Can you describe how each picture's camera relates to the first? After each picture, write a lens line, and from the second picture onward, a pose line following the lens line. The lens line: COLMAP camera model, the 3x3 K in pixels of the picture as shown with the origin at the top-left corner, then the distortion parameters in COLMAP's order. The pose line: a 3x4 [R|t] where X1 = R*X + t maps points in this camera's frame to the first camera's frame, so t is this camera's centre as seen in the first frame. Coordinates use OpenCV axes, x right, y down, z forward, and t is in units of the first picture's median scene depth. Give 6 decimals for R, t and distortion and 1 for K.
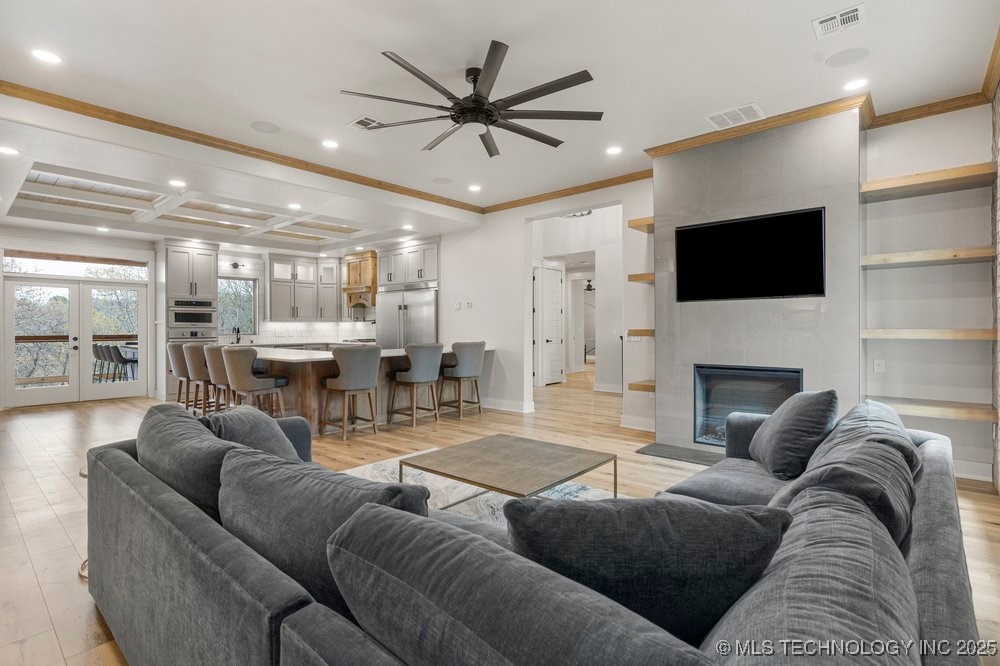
lens RADIAL K [[485.7, 0, 500.7], [0, 485.7, 327.1], [0, 0, 1]] dist [0.003394, -0.000777]
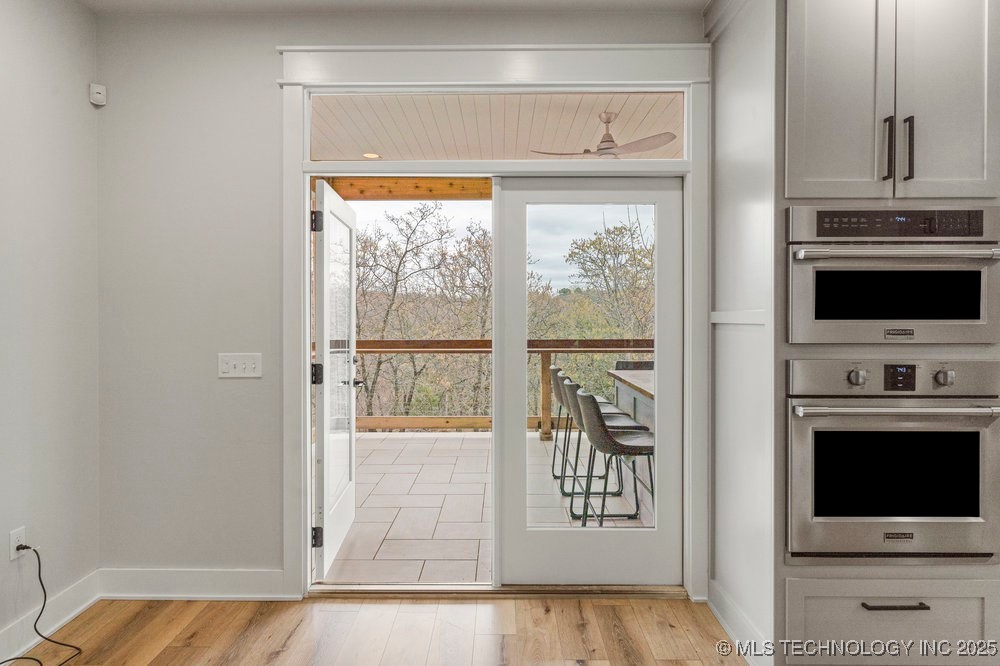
lens RADIAL K [[507.2, 0, 500.6], [0, 507.2, 338.4], [0, 0, 1]] dist [-0.005117, -0.000556]
pose [[0.648757, 0.013723, -0.760872, -0.575785], [-0.006989, 0.999903, 0.012075, -0.002951], [0.760963, -0.002516, 0.648790, 0.738367]]
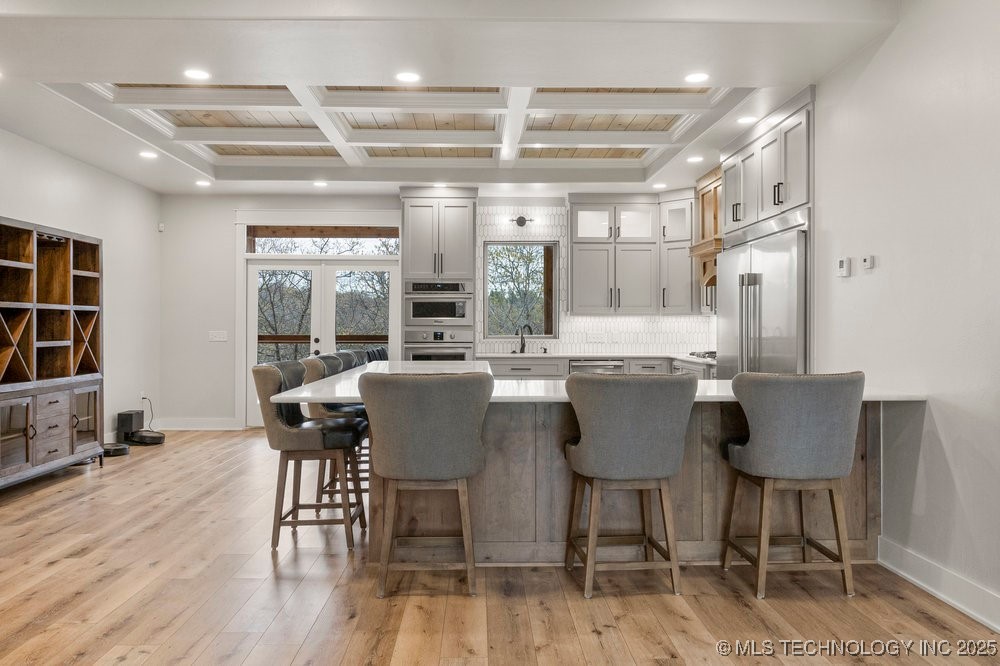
lens RADIAL K [[774.1, 0, 495.4], [0, 774.1, 325.5], [0, 0, 1]] dist [-0.005199, 0.002134]
pose [[0.663105, 0.004028, -0.748516, 0.156822], [-0.004358, 0.999989, 0.001521, -0.001206], [0.748514, 0.002254, 0.663115, 0.395225]]
